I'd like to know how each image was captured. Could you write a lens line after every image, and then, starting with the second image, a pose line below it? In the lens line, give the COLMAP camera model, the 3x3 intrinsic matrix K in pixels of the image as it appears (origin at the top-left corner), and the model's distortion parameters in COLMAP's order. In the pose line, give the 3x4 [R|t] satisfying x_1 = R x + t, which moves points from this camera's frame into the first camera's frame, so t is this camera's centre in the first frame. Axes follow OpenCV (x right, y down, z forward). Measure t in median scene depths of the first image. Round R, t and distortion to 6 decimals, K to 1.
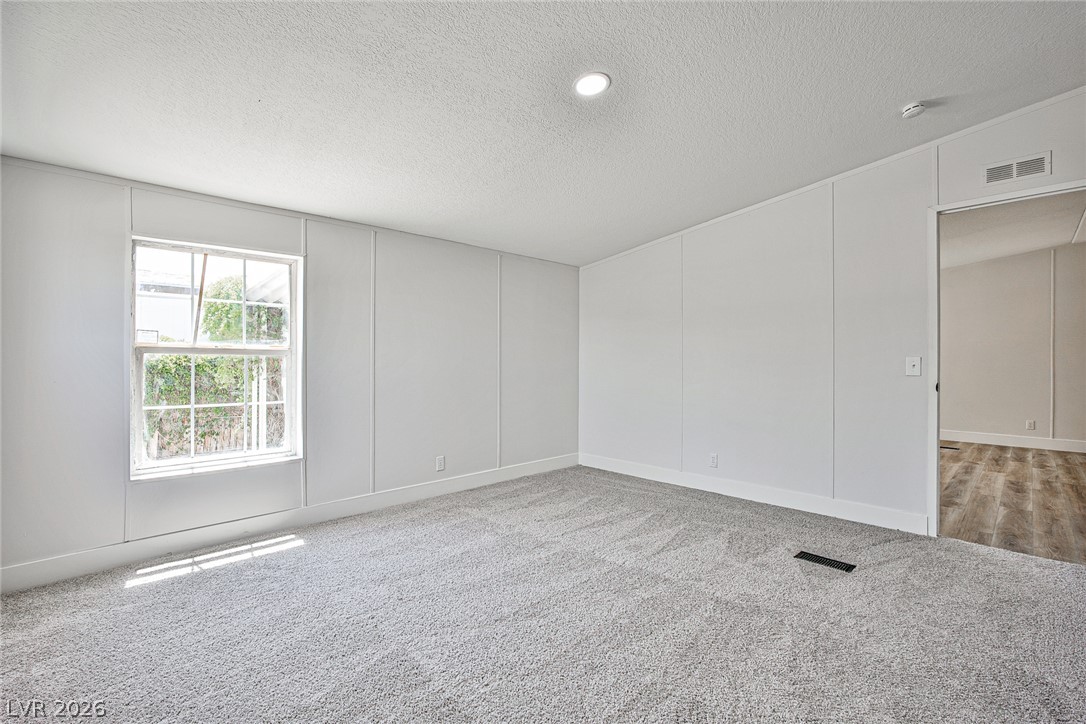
lens RADIAL K [[489.8, 0, 548.4], [0, 489.8, 364.7], [0, 0, 1]] dist [-0.023222, 0.007784]
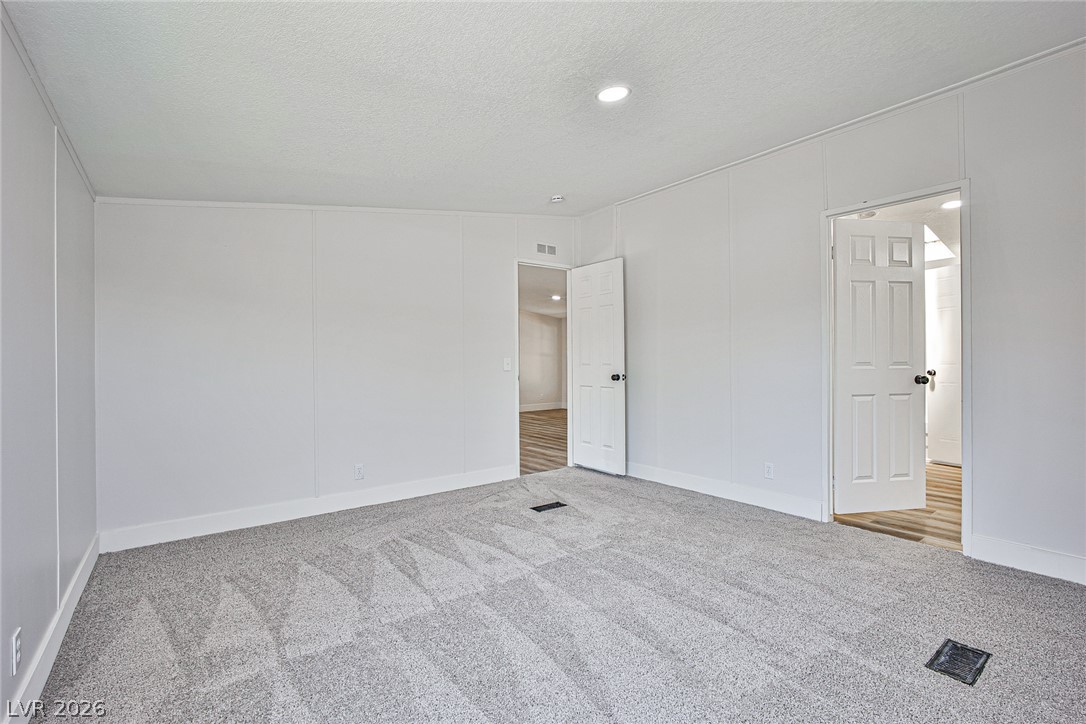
lens RADIAL K [[489.8, 0, 545.3], [0, 489.8, 366.7], [0, 0, 1]] dist [-0.023222, 0.007784]
pose [[0.082681, -0.004917, 0.996564, -0.707703], [0.010581, 0.999936, 0.004056, 0.005812], [-0.996520, 0.010209, 0.082728, 0.792648]]
